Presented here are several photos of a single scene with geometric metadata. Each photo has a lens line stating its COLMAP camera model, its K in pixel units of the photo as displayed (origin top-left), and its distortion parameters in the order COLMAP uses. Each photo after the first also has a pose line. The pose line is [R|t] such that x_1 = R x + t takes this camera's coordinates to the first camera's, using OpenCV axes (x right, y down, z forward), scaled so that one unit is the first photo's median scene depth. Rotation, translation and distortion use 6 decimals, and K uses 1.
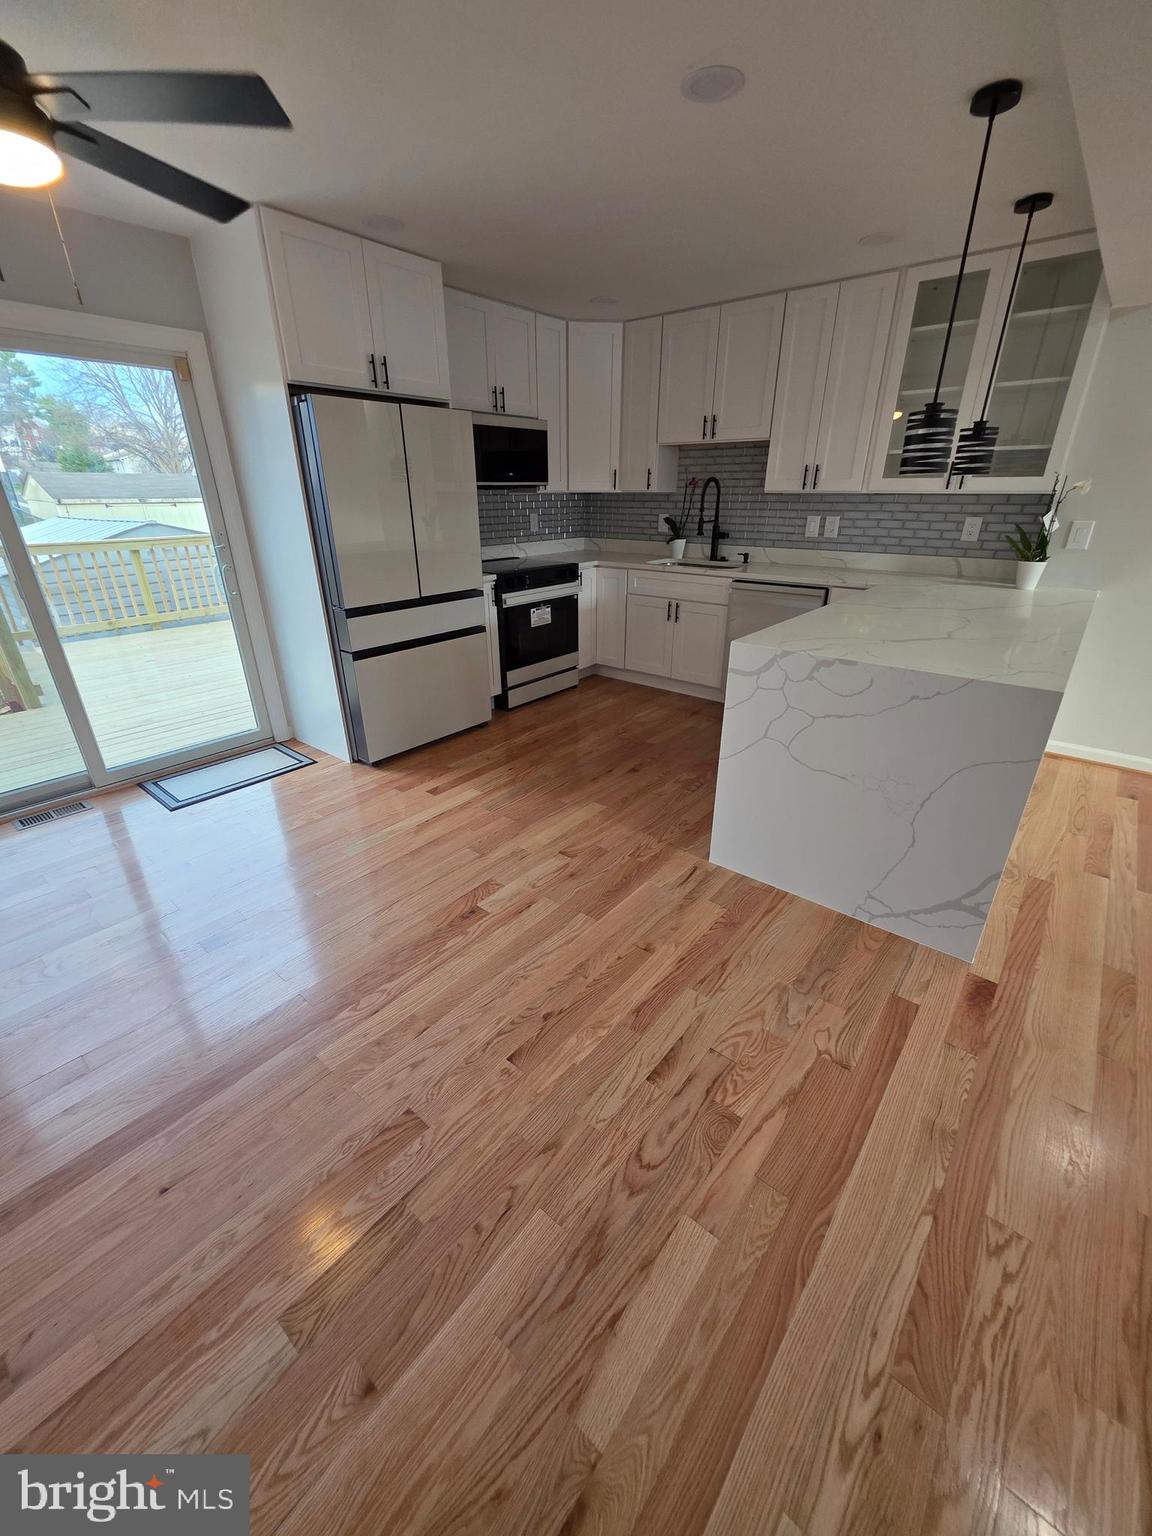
lens RADIAL K [[612.5, 0, 577.5], [0, 612.5, 772.7], [0, 0, 1]] dist [0.002566, -0.000119]
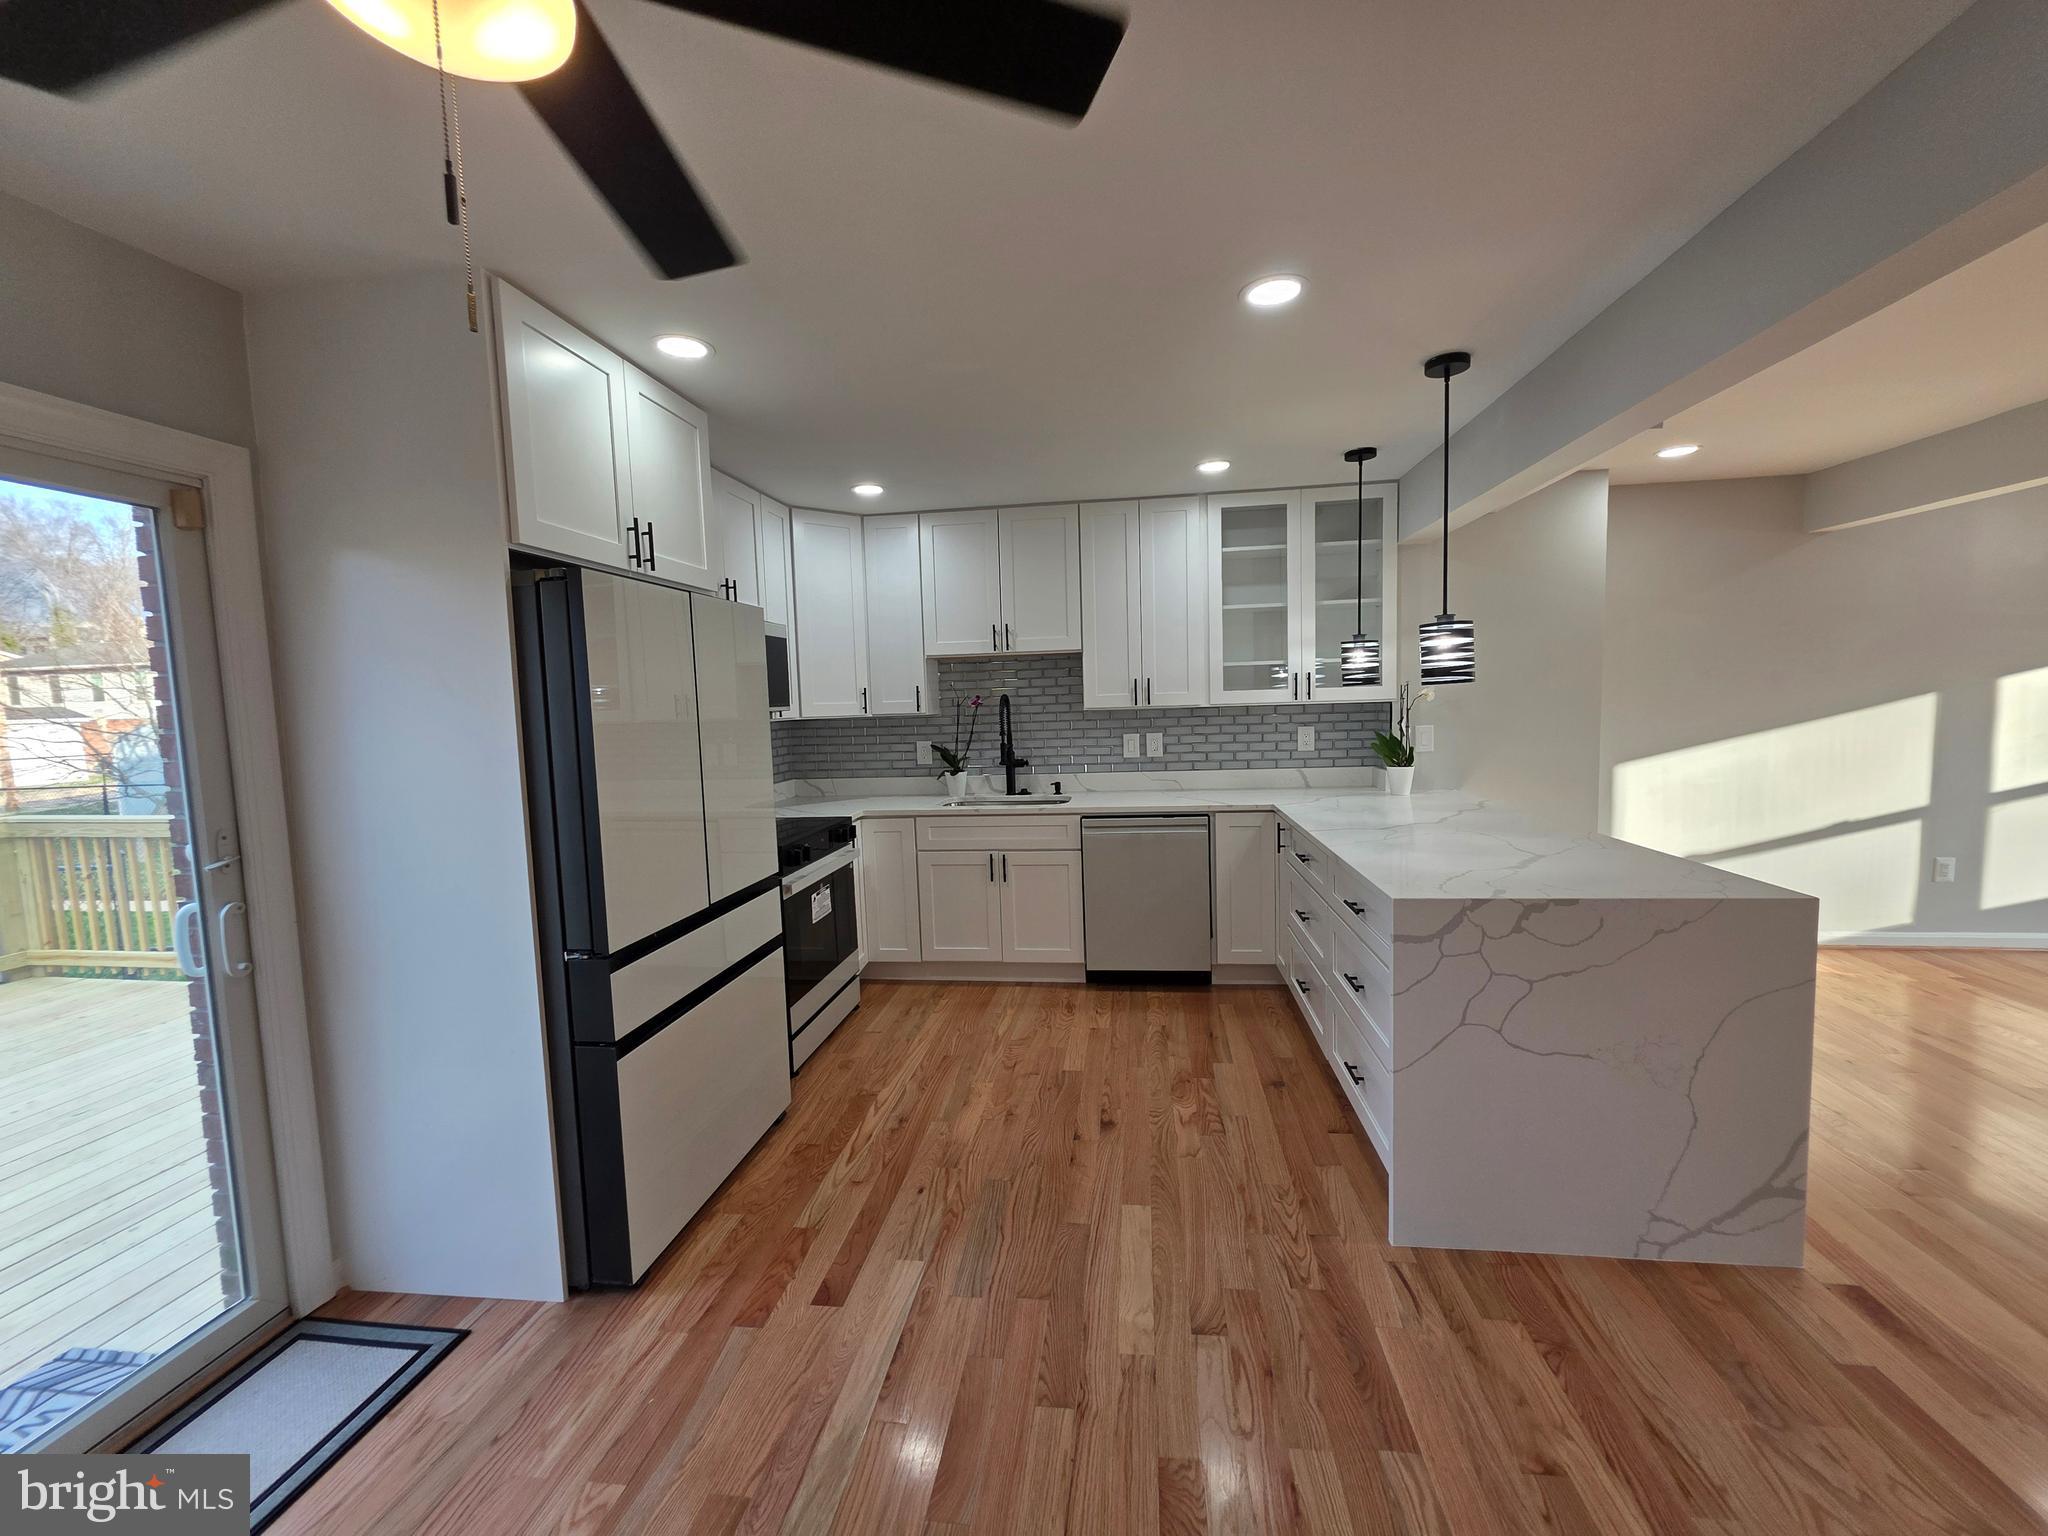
lens RADIAL K [[816.6, 0, 1029.5], [0, 816.6, 765.3], [0, 0, 1]] dist [0.002566, -0.000119]
pose [[0.848386, -0.067494, 0.525057, -0.390795], [0.250085, 0.925283, -0.285146, -0.126657], [-0.466581, 0.373223, 0.801877, 0.249682]]
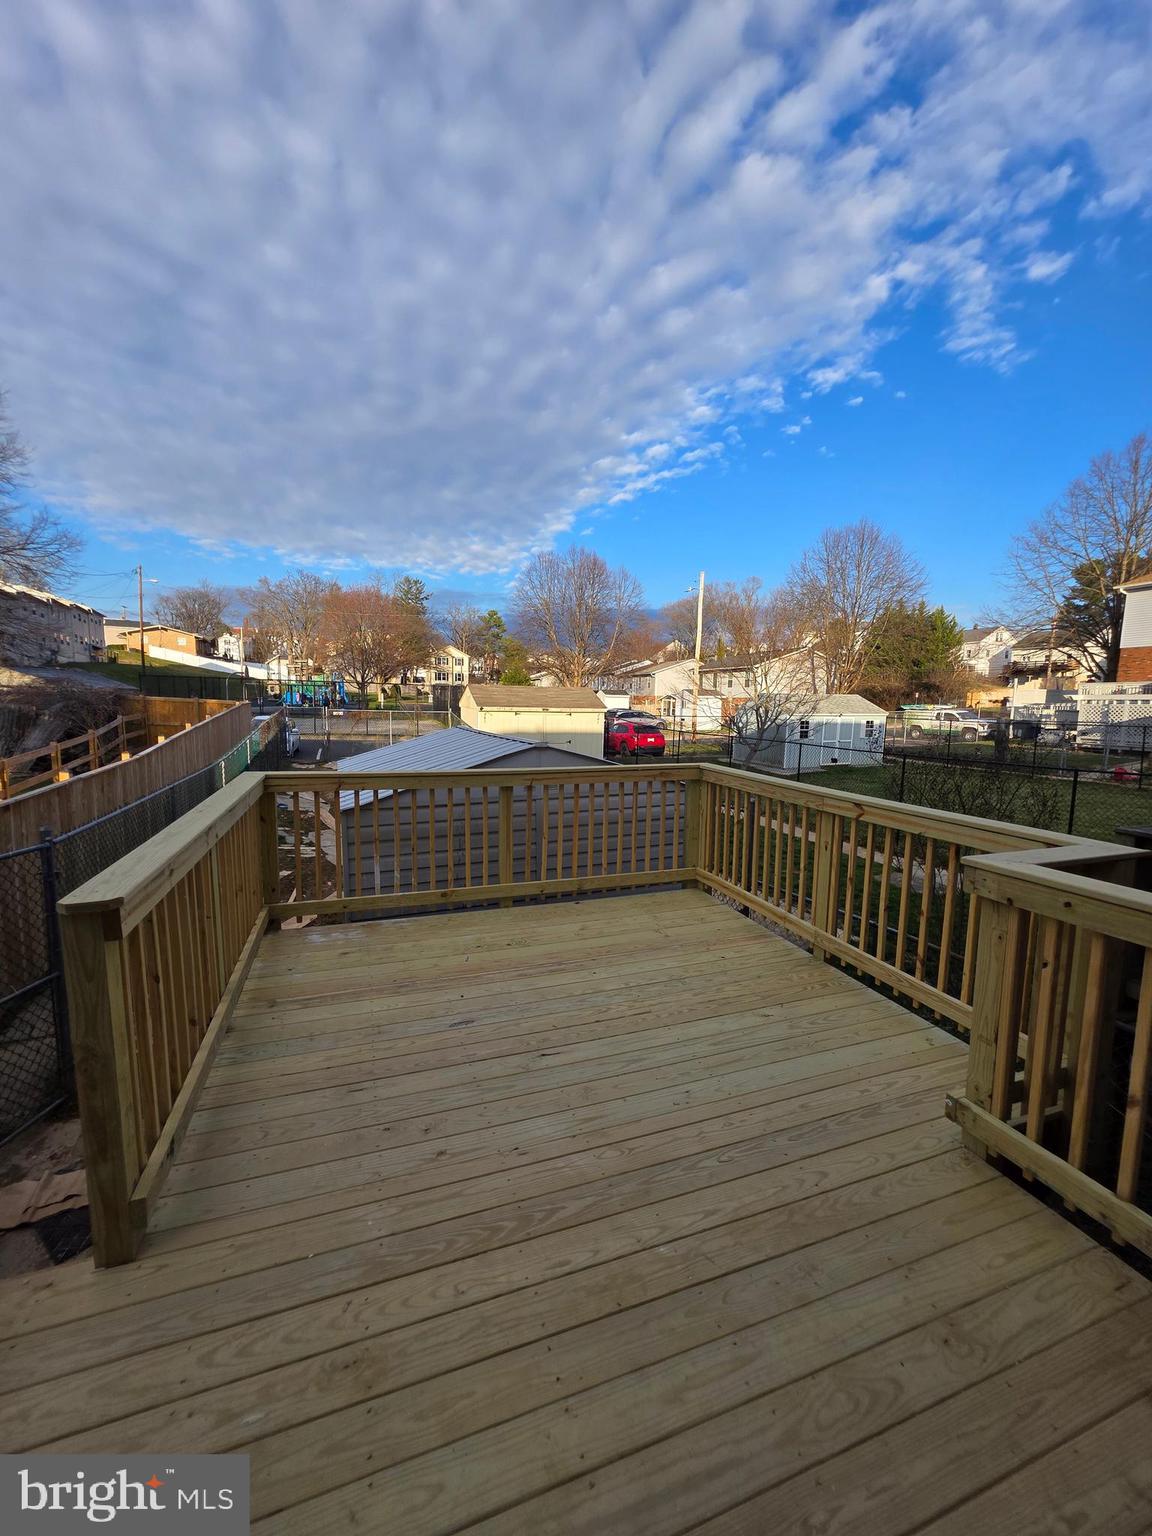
lens RADIAL K [[612.5, 0, 580.7], [0, 612.5, 777.7], [0, 0, 1]] dist [0.002566, -0.000119]
pose [[0.866489, 0.081195, -0.492549, -0.744199], [-0.229220, 0.941229, -0.248085, -0.498683], [0.443458, 0.327865, 0.834176, 1.085339]]
